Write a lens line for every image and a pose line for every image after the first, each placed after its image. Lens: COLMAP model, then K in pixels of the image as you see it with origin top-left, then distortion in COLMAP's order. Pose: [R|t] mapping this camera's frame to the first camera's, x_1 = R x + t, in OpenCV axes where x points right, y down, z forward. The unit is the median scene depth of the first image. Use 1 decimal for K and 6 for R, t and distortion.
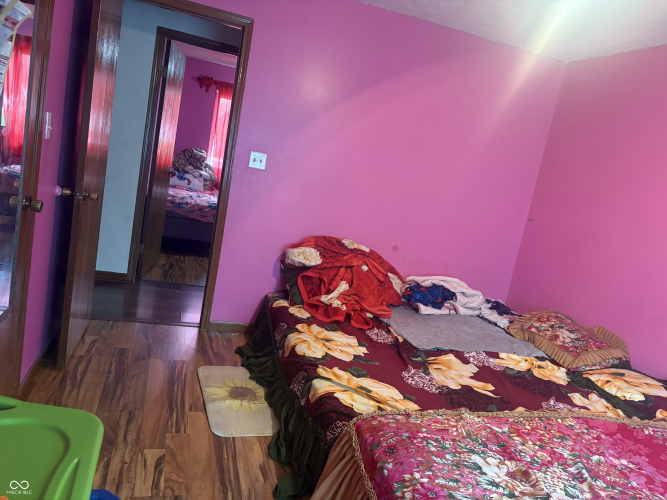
lens RADIAL K [[515.5, 0, 331.7], [0, 515.5, 250.2], [0, 0, 1]] dist [0.052571, -0.048095]
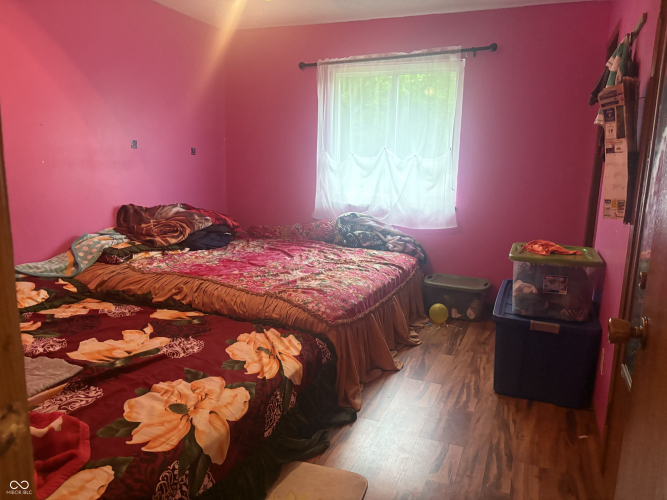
lens RADIAL K [[515.5, 0, 331.5], [0, 515.5, 249.8], [0, 0, 1]] dist [0.052571, -0.048095]
pose [[-0.762897, -0.311433, 0.566567, -0.495106], [-0.072038, 0.911823, 0.404215, -0.300709], [-0.642494, 0.267560, -0.718062, 1.401107]]
